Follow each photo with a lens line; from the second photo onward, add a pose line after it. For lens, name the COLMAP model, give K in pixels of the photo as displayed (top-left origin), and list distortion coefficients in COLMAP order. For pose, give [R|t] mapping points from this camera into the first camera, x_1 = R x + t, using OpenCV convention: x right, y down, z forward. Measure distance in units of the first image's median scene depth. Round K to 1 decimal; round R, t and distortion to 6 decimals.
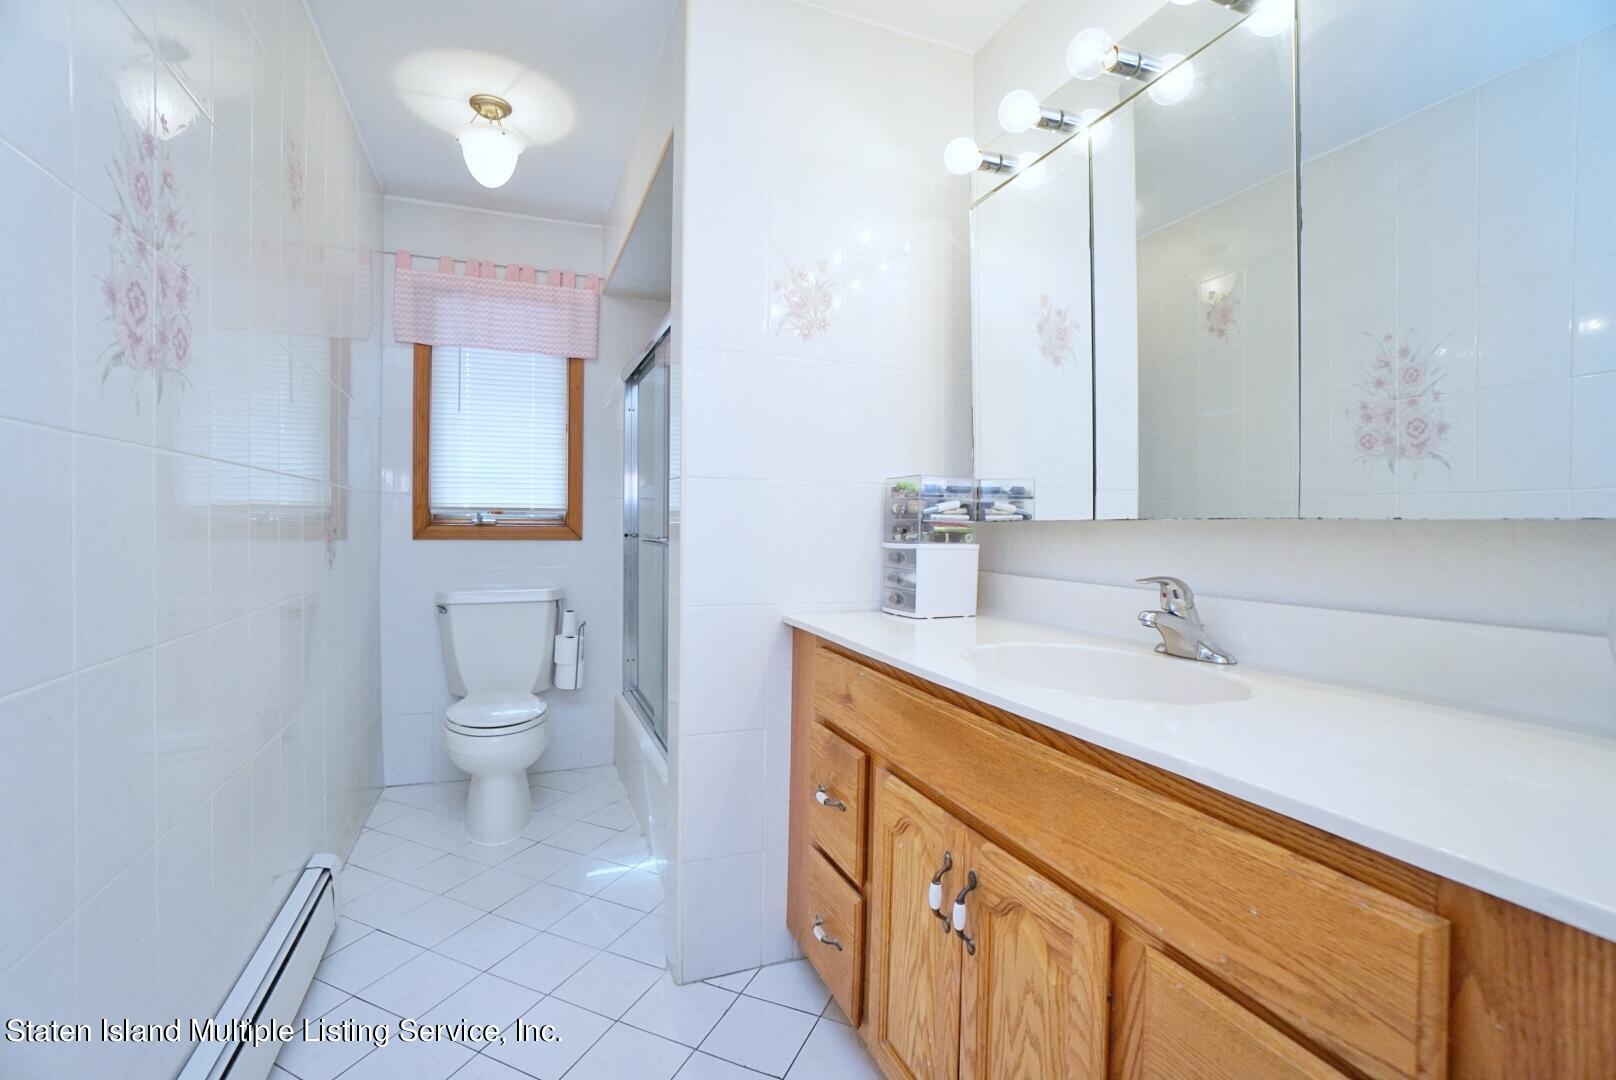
lens RADIAL K [[708.9, 0, 803.7], [0, 708.9, 537.3], [0, 0, 1]] dist [-0.061508, 0.020812]
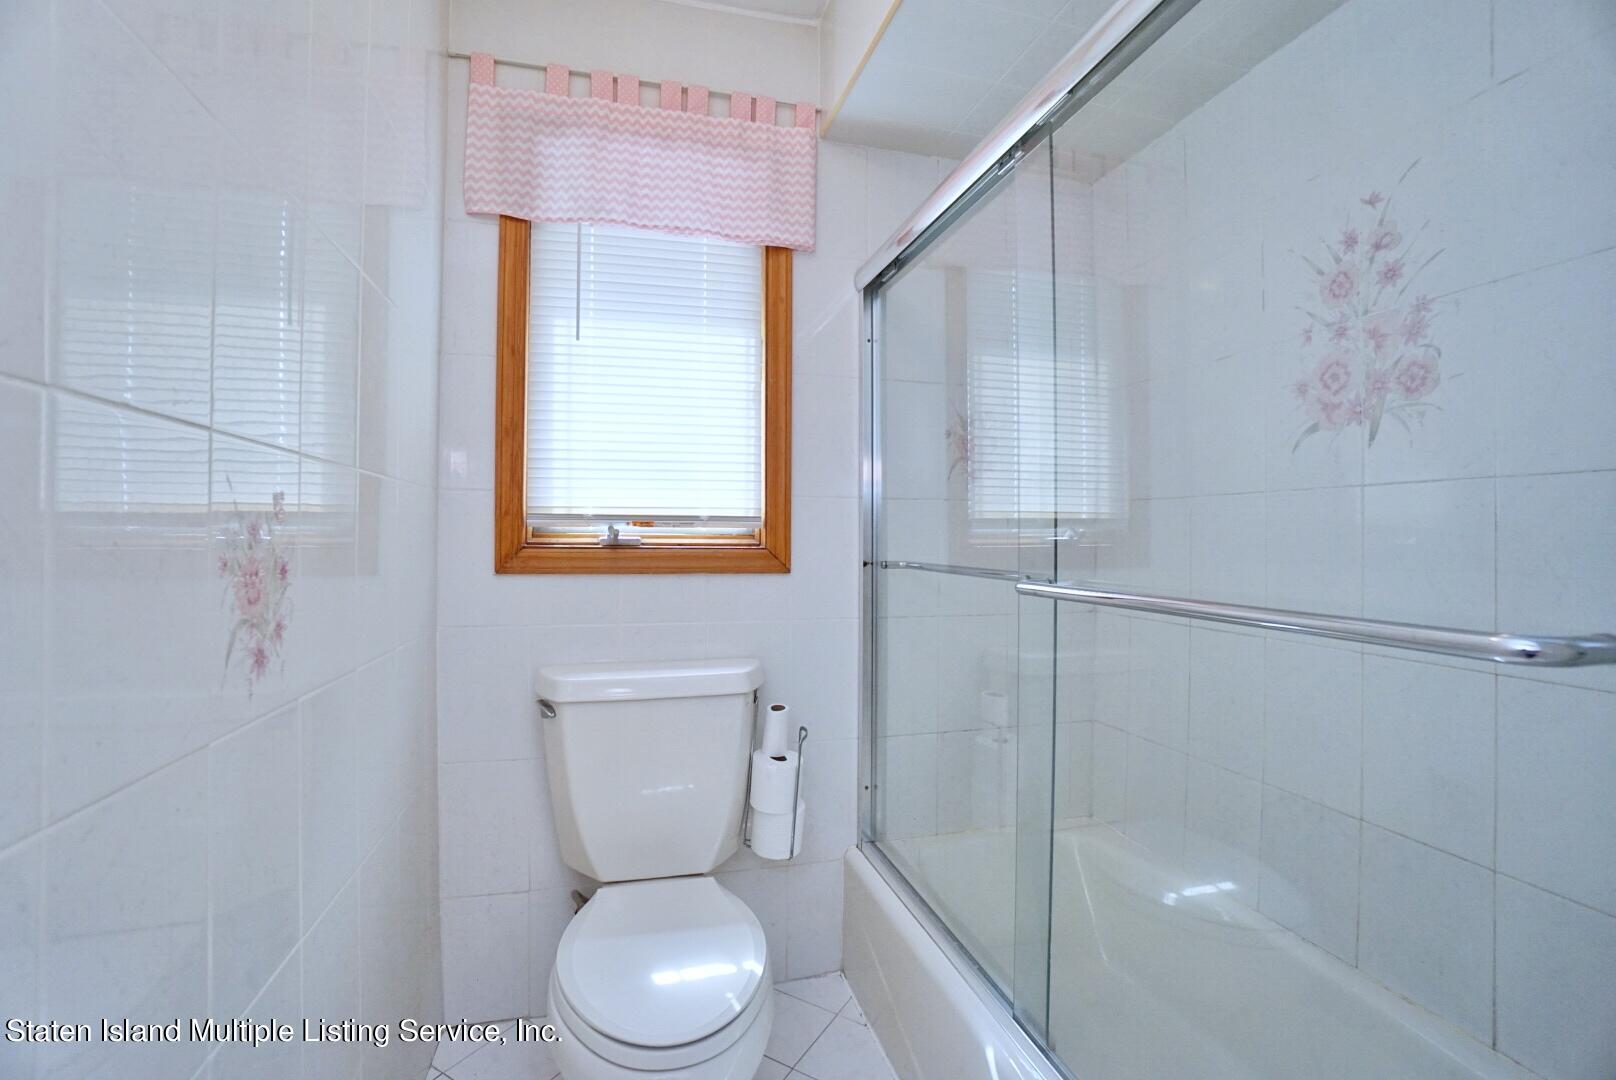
lens RADIAL K [[708.9, 0, 813.0], [0, 708.9, 536.3], [0, 0, 1]] dist [-0.061508, 0.020812]
pose [[0.994091, -0.006319, -0.108366, -0.247555], [0.003900, 0.999739, -0.022526, -0.012737], [0.108480, 0.021971, 0.993856, 0.469870]]
